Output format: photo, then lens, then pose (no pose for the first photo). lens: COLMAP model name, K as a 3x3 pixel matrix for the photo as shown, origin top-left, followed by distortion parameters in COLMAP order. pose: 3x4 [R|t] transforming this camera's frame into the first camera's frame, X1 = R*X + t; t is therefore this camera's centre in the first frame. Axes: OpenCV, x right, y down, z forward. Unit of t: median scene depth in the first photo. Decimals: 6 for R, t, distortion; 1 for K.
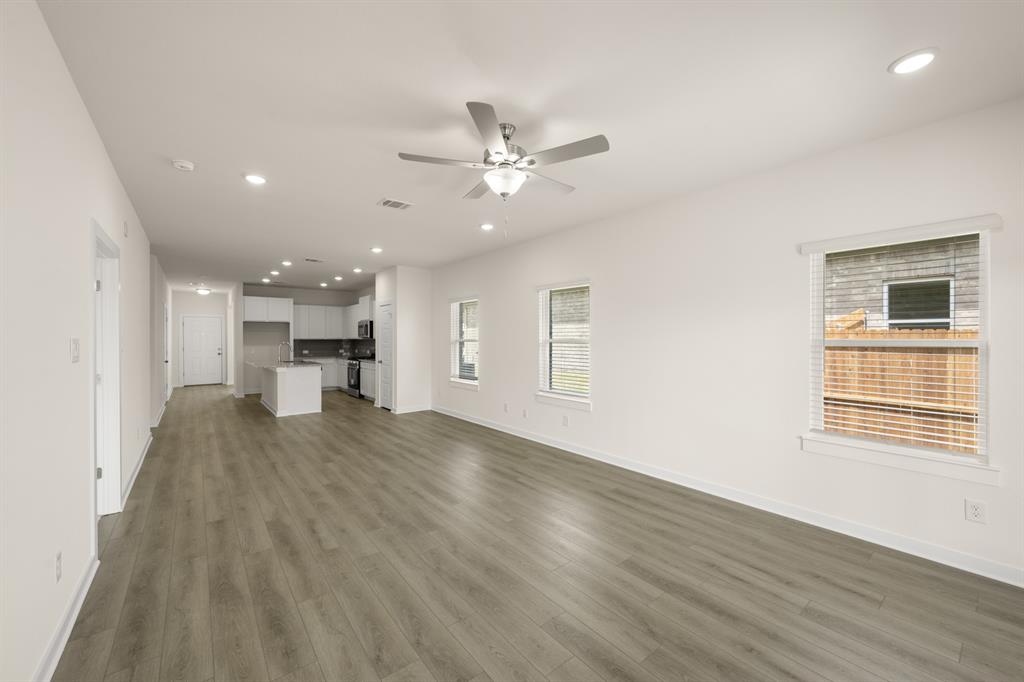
lens RADIAL K [[406.4, 0, 499.8], [0, 406.4, 339.4], [0, 0, 1]] dist [0.033259, 0.000136]
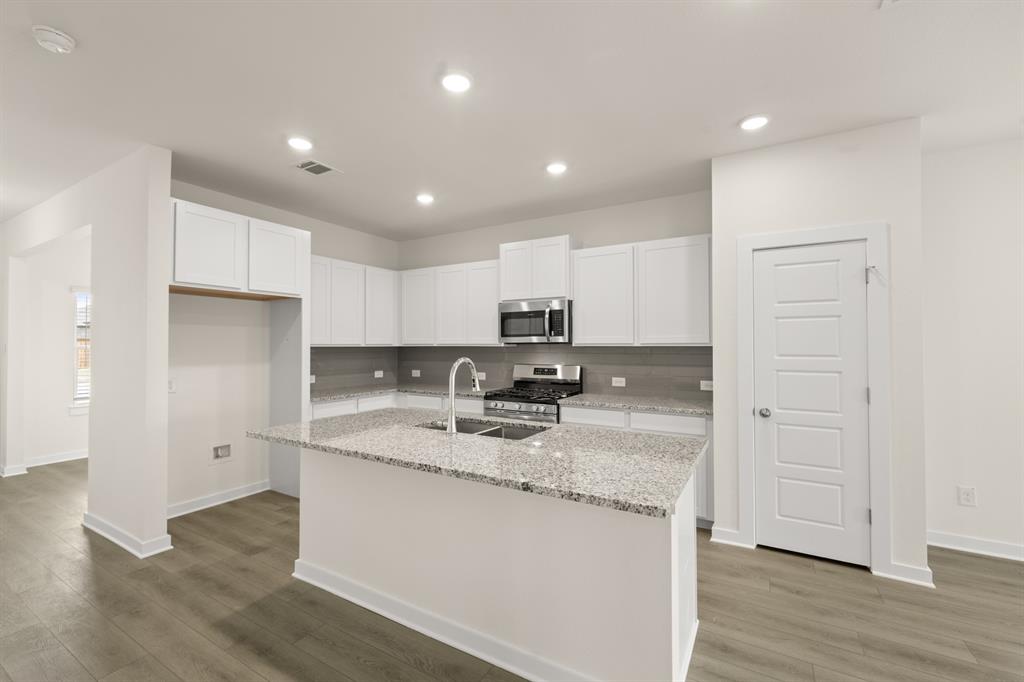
lens RADIAL K [[424.8, 0, 512.0], [0, 424.8, 341.0], [0, 0, 1]] dist [-0.000597, 0.000337]
pose [[0.918704, 0.011011, 0.394793, -0.537491], [-0.003883, 0.999815, -0.018850, 0.001825], [-0.394927, 0.015785, 0.918577, 0.652654]]
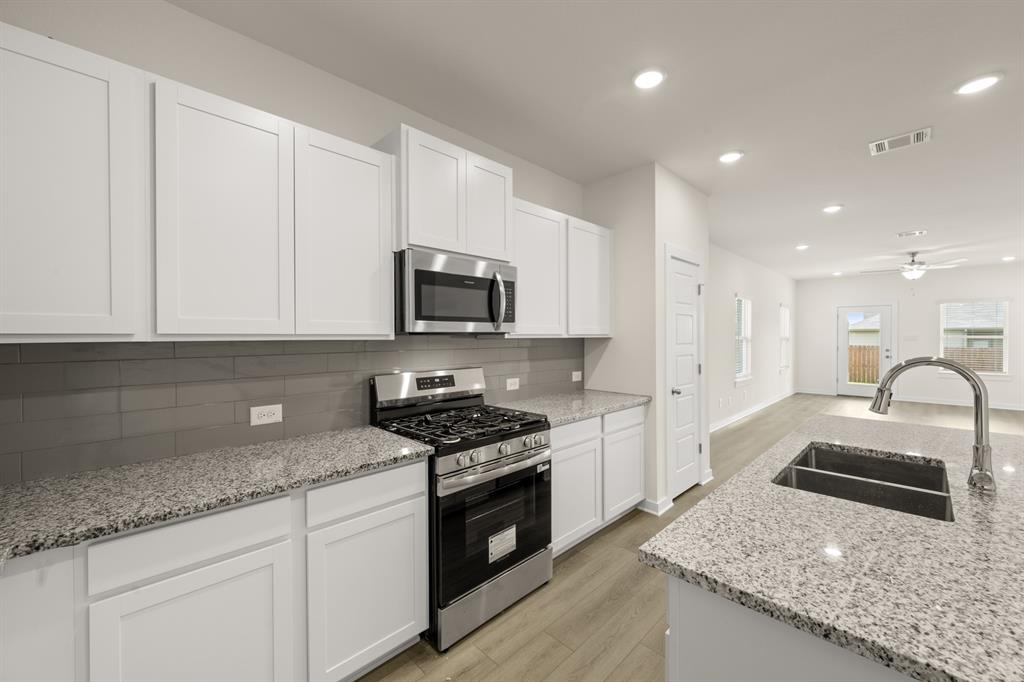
lens RADIAL K [[403.9, 0, 512.0], [0, 403.9, 338.8], [0, 0, 1]] dist [0.000544, 0.000885]
pose [[-0.145837, 0.001168, 0.989308, -0.581300], [0.009030, 0.999959, 0.000150, -0.000919], [-0.989267, 0.008956, -0.145842, 1.052376]]
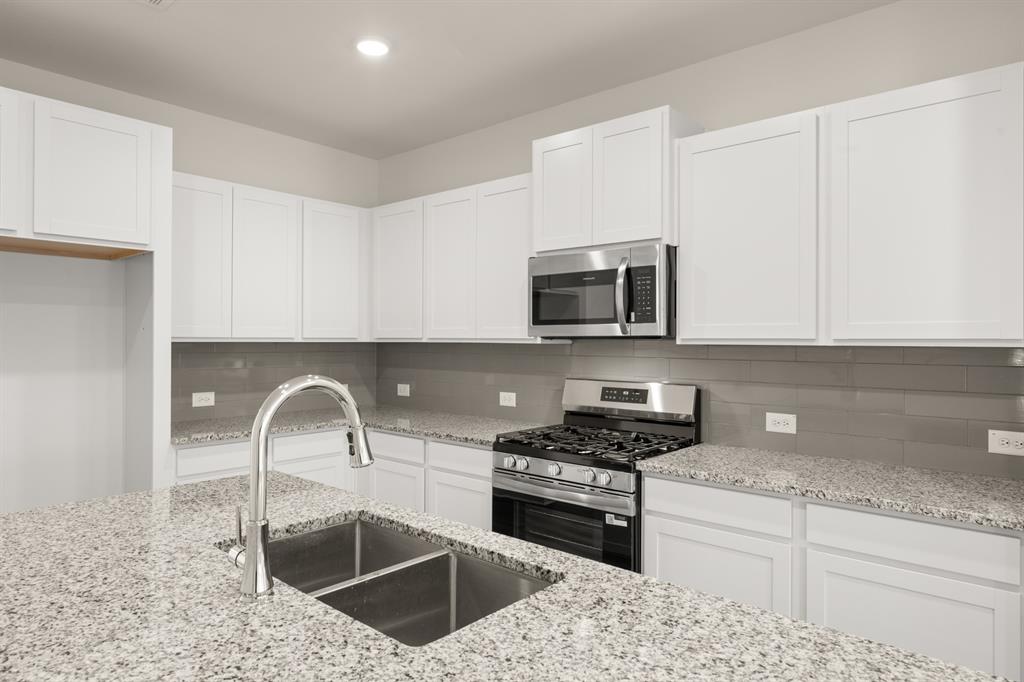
lens RADIAL K [[611.9, 0, 512.0], [0, 611.9, 341.0], [0, 0, 1]] dist [-0.001841, -0.000631]
pose [[0.975782, 0.012514, 0.218386, -0.452128], [-0.011334, 0.999914, -0.006655, -0.000052], [-0.218450, 0.004019, 0.975840, 0.756157]]
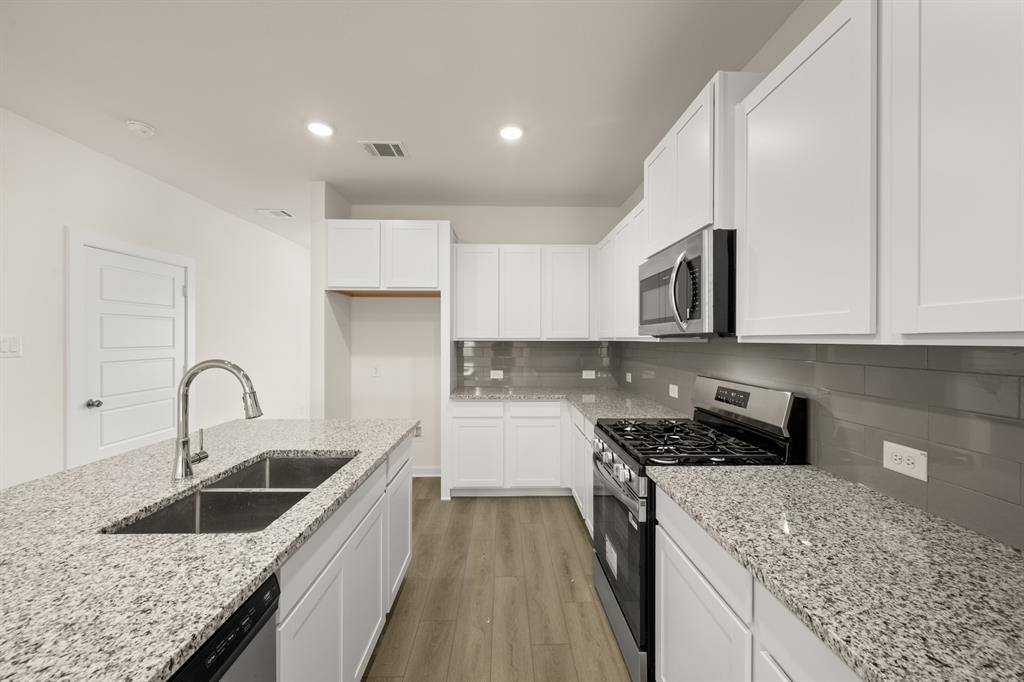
lens RADIAL K [[399.8, 0, 515.0], [0, 399.8, 339.6], [0, 0, 1]] dist [-0.000271, 0.000232]
pose [[0.823201, 0.009876, -0.567664, -0.297482], [-0.011823, 0.999930, 0.000251, -0.001520], [0.567627, 0.006505, 0.823260, 0.834088]]
